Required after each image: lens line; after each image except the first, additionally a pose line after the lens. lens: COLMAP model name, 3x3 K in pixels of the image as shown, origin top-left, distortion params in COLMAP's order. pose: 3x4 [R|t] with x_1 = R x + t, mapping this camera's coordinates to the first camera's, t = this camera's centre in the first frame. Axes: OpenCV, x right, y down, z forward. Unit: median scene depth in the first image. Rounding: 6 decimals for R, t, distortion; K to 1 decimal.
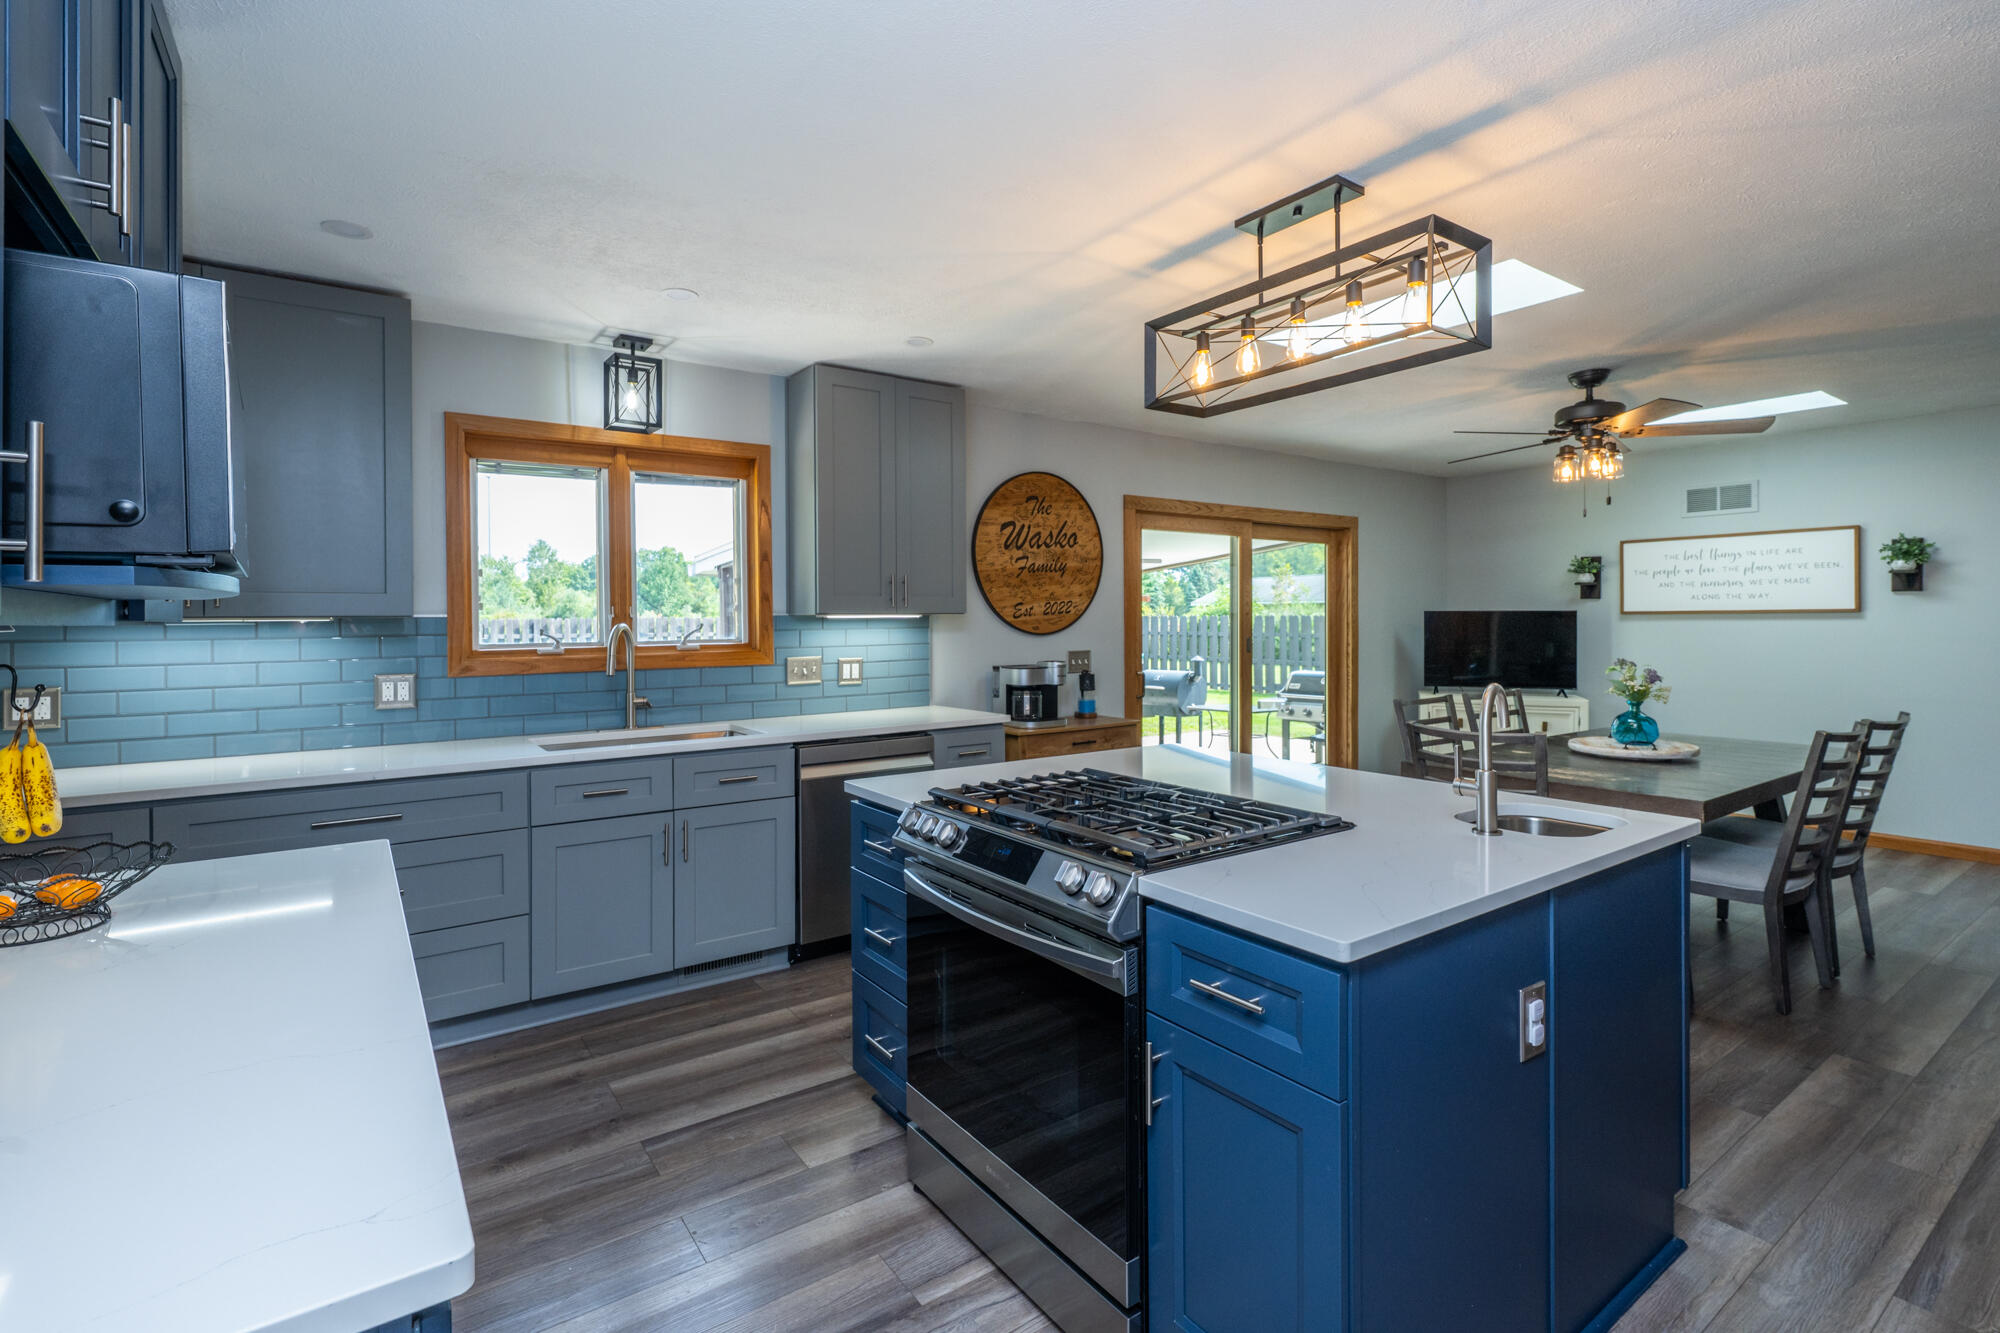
lens RADIAL K [[927.1, 0, 973.3], [0, 927.1, 628.5], [0, 0, 1]] dist [-0.004454, -0.000583]
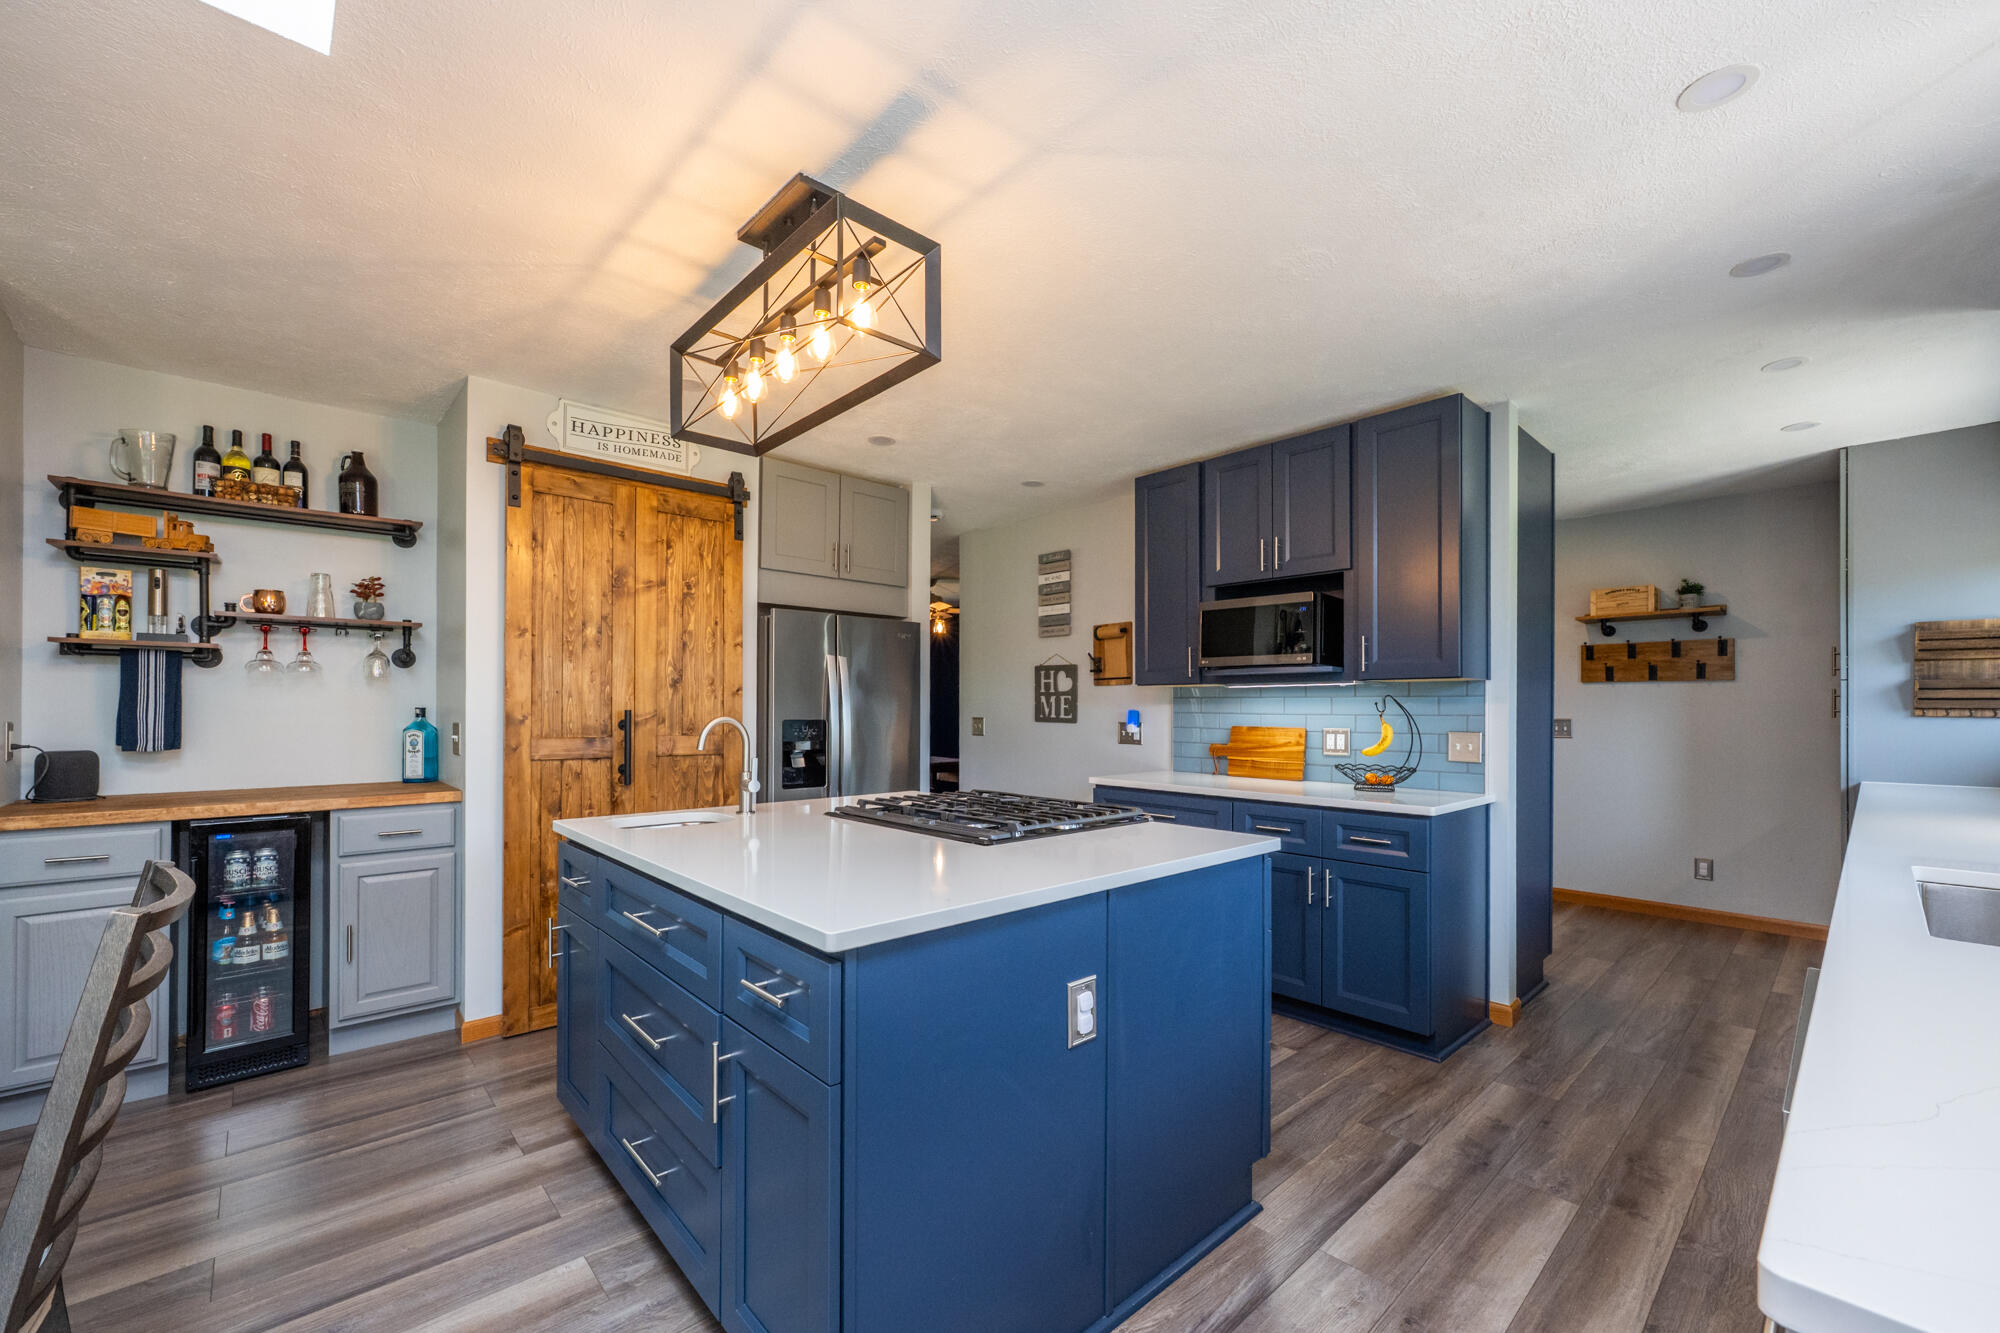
lens RADIAL K [[814.1, 0, 1004.4], [0, 814.1, 703.8], [0, 0, 1]] dist [-0.002292, 0.000048]
pose [[-0.989468, 0.003853, -0.144701, 0.144188], [0.003643, 0.999992, 0.001716, 0.018017], [0.144706, 0.001171, -0.989474, 1.037912]]
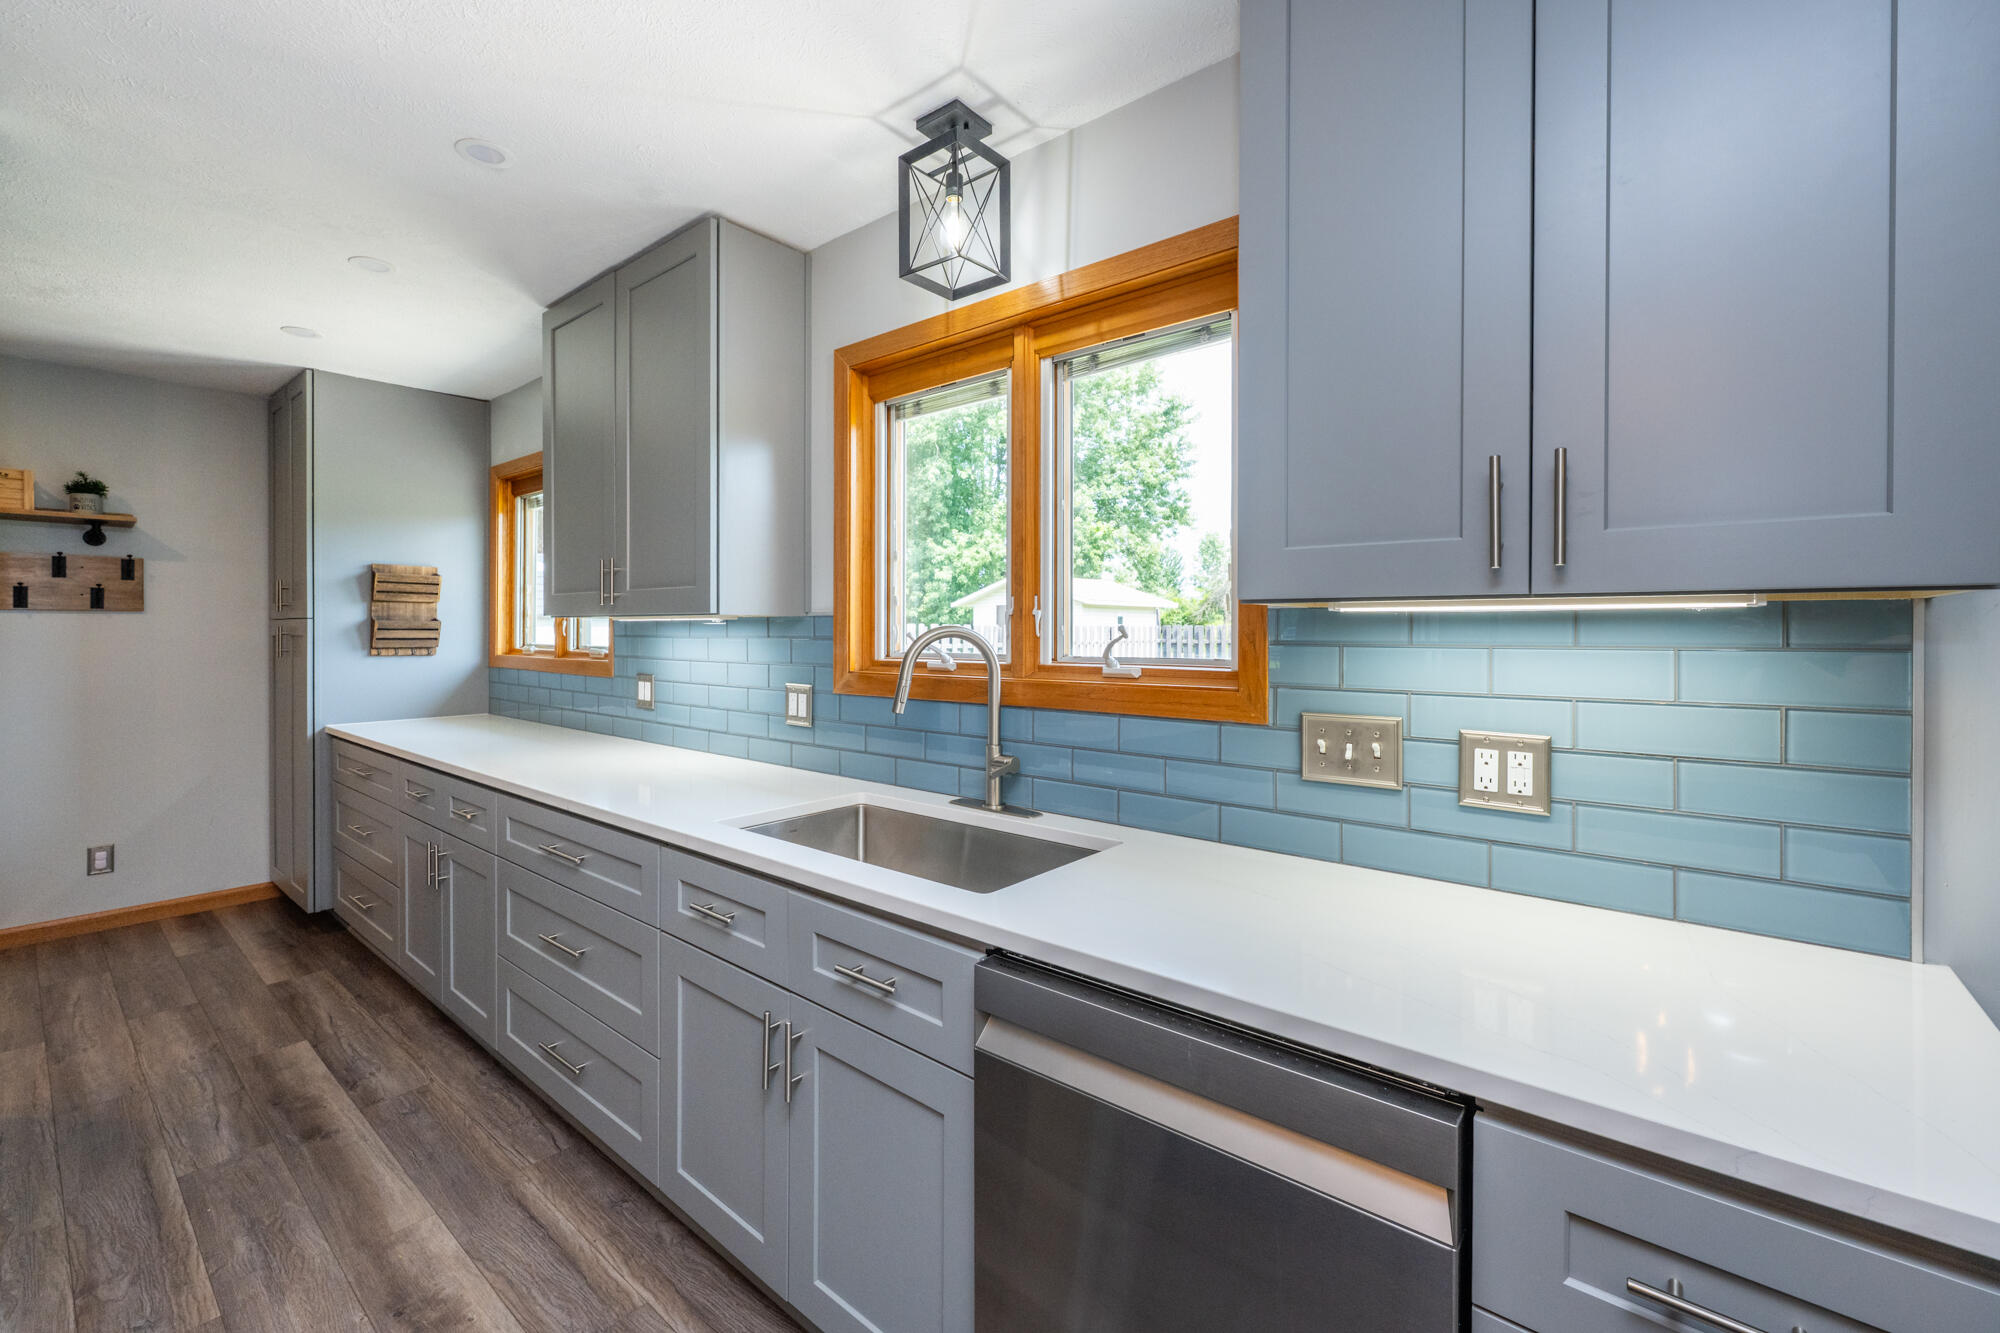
lens RADIAL K [[814.1, 0, 993.5], [0, 814.1, 639.6], [0, 0, 1]] dist [-0.002292, 0.000048]
pose [[0.276874, 0.020997, -0.960677, 0.099211], [-0.012738, 0.999754, 0.018179, -0.004891], [0.960822, 0.007204, 0.277073, 0.743360]]
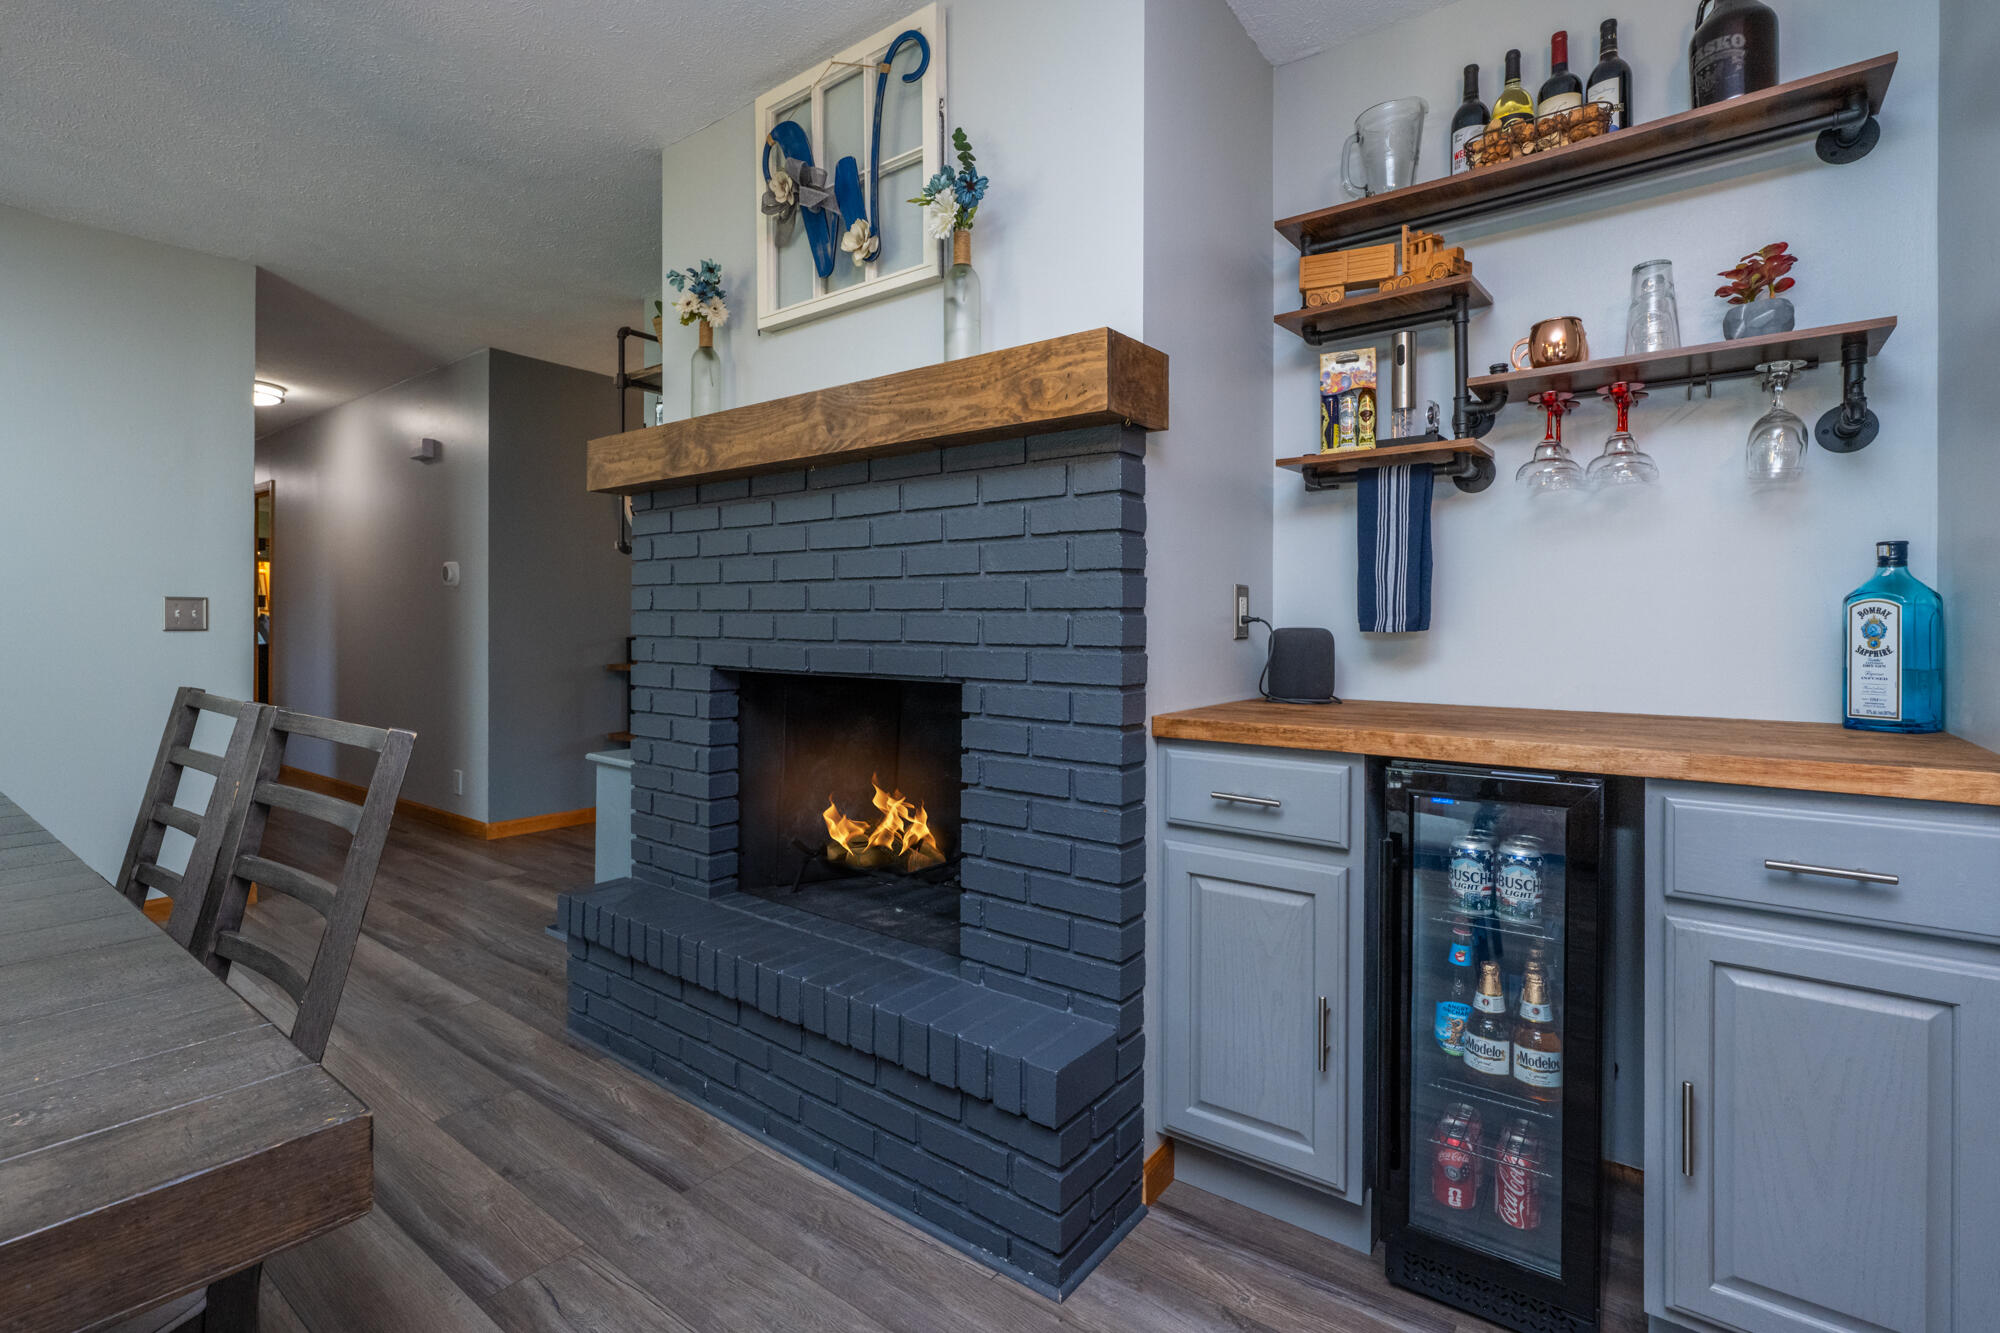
lens RADIAL K [[927.1, 0, 1001.8], [0, 927.1, 630.7], [0, 0, 1]] dist [-0.004454, -0.000583]
pose [[-0.325556, 0.003900, 0.945515, 0.363076], [0.004263, 0.999987, -0.002657, 0.053956], [-0.945513, 0.003166, -0.325569, 0.621589]]
